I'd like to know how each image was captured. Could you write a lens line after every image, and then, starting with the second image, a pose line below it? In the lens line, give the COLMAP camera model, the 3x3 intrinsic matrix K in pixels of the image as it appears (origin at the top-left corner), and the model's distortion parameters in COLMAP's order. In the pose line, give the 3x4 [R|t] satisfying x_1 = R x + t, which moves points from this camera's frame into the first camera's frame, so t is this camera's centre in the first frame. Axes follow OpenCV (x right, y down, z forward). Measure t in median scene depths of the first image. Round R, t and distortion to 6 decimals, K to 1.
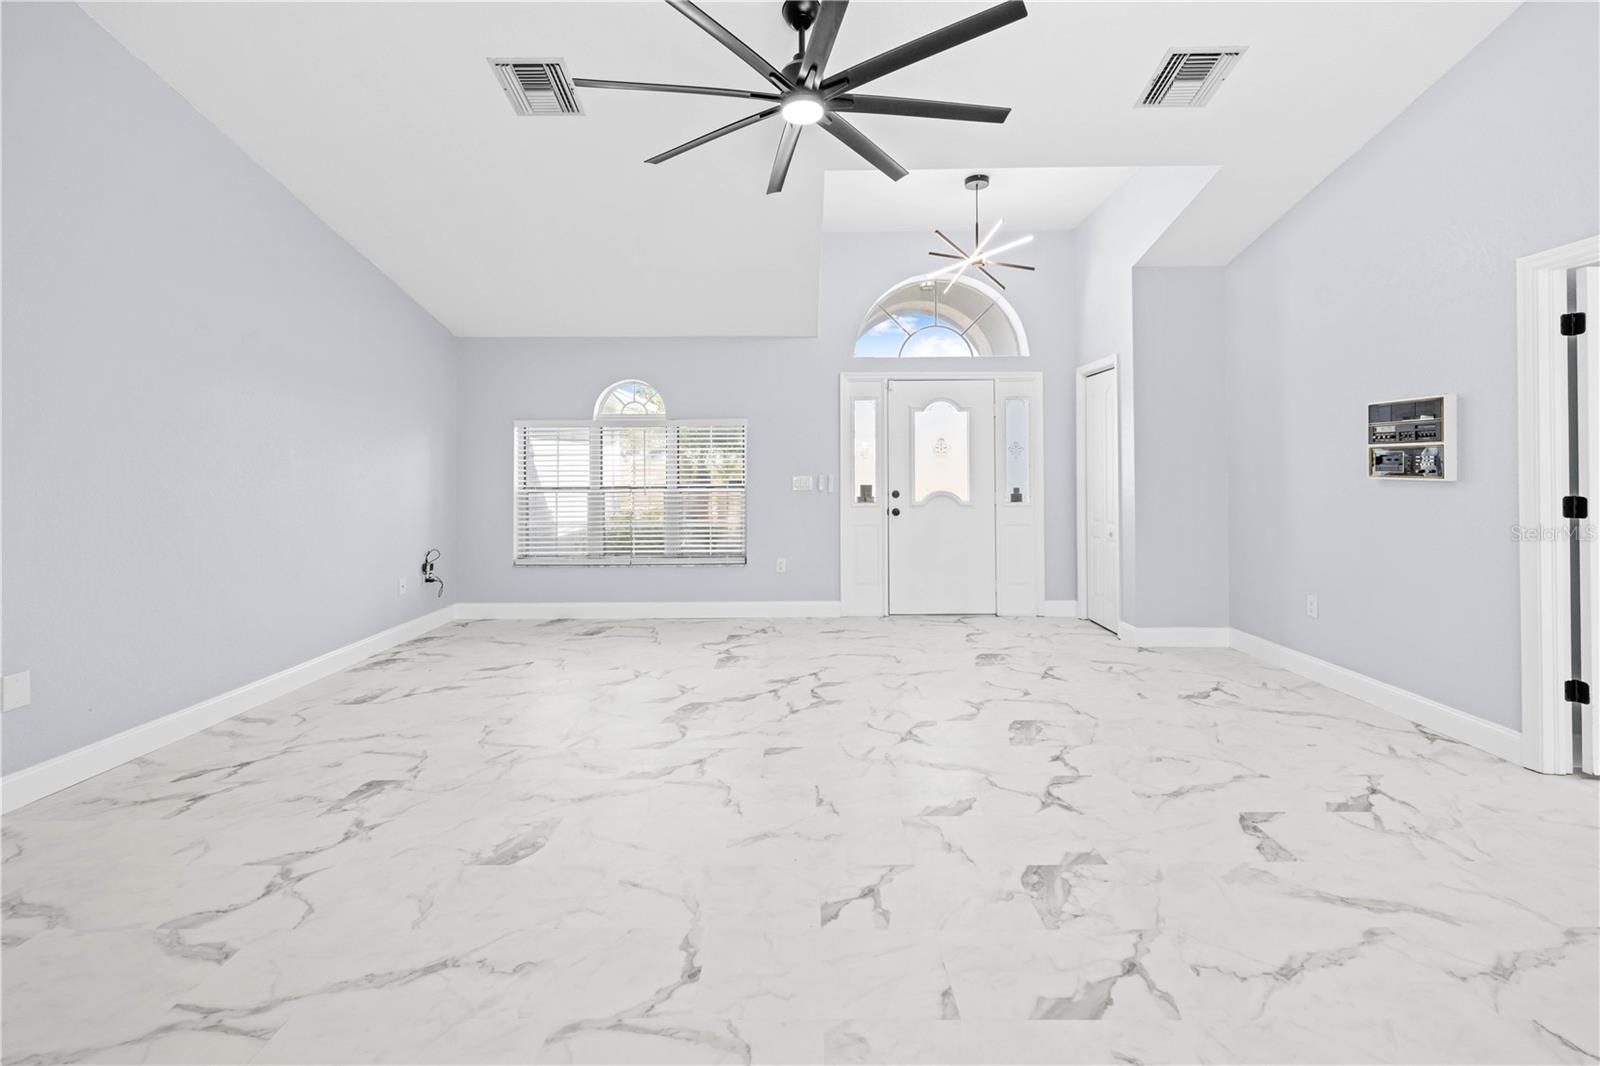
lens RADIAL K [[675.8, 0, 794.2], [0, 675.8, 461.1], [0, 0, 1]] dist [0.000250, -0.000458]
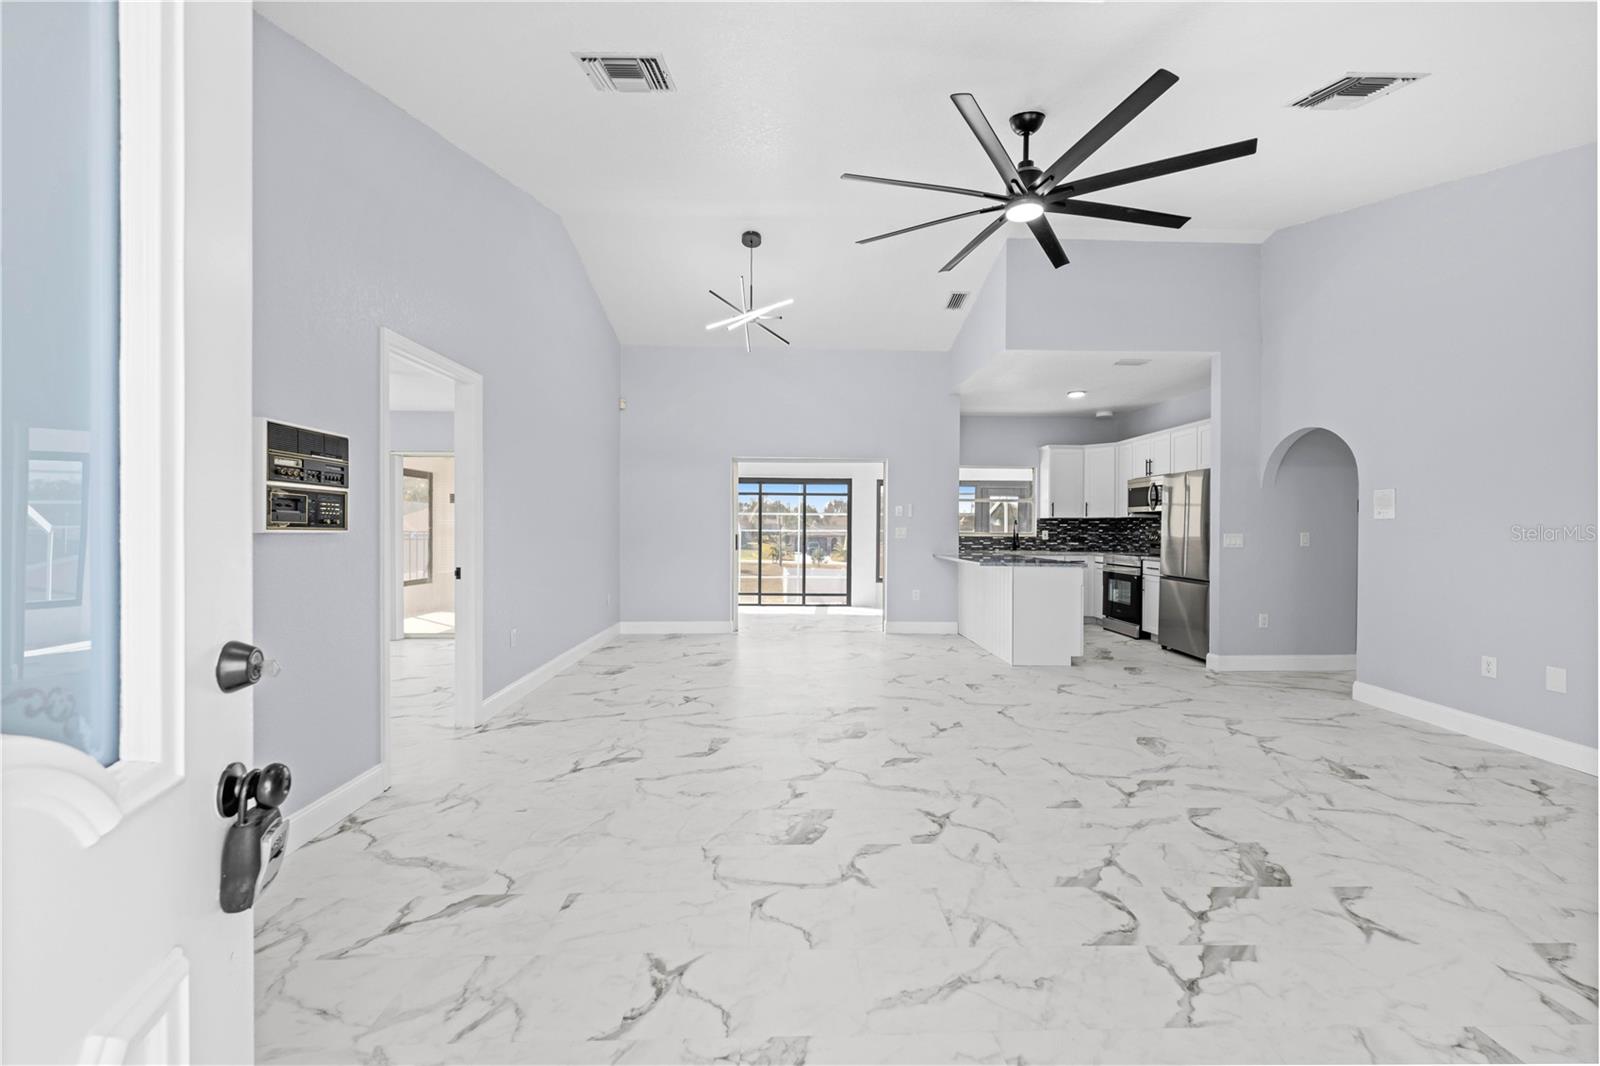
lens RADIAL K [[640.5, 0, 804.9], [0, 640.5, 531.8], [0, 0, 1]] dist [-0.000883, 0.000460]
pose [[-0.998913, -0.001429, -0.046596, 0.349346], [-0.001112, 0.999976, -0.006826, 0.028917], [0.046605, -0.006766, -0.998890, 1.646585]]
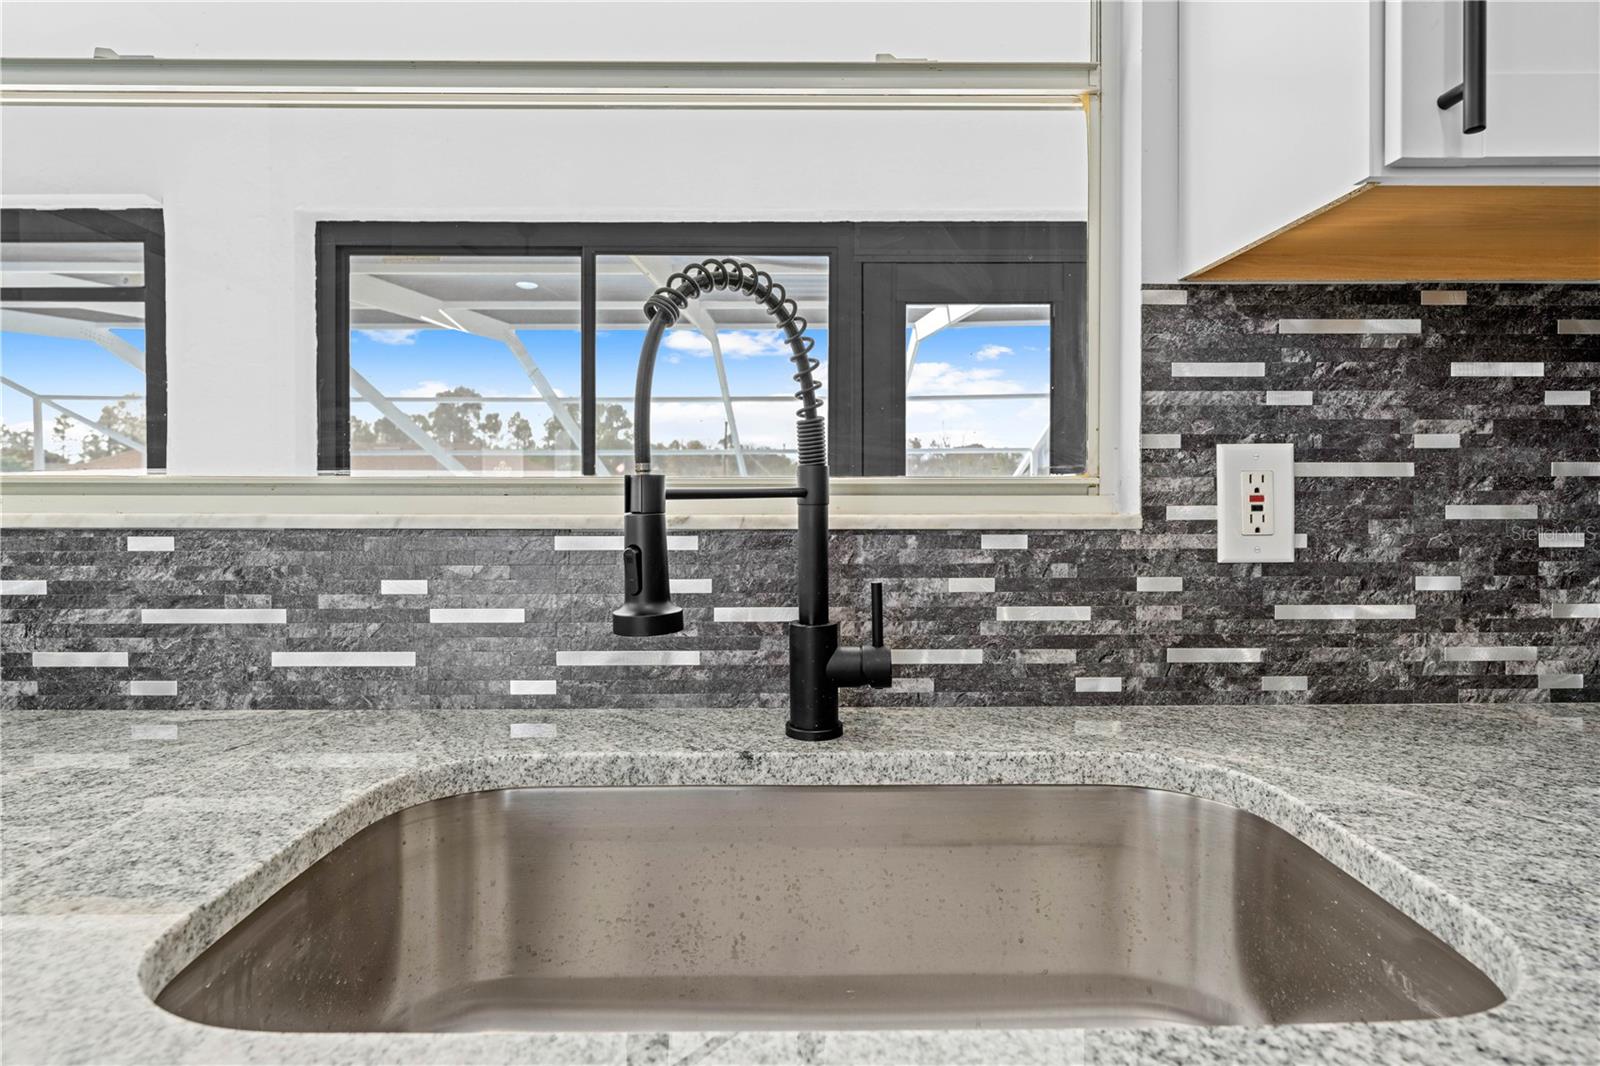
lens RADIAL K [[871.0, 0, 801.2], [0, 871.0, 493.7], [0, 0, 1]] dist [-0.000919, -0.000194]
pose [[-0.999754, 0.006469, -0.021234, -0.559512], [0.006607, 0.999957, -0.006435, 0.021720], [0.021191, -0.006573, -0.999754, -0.540731]]
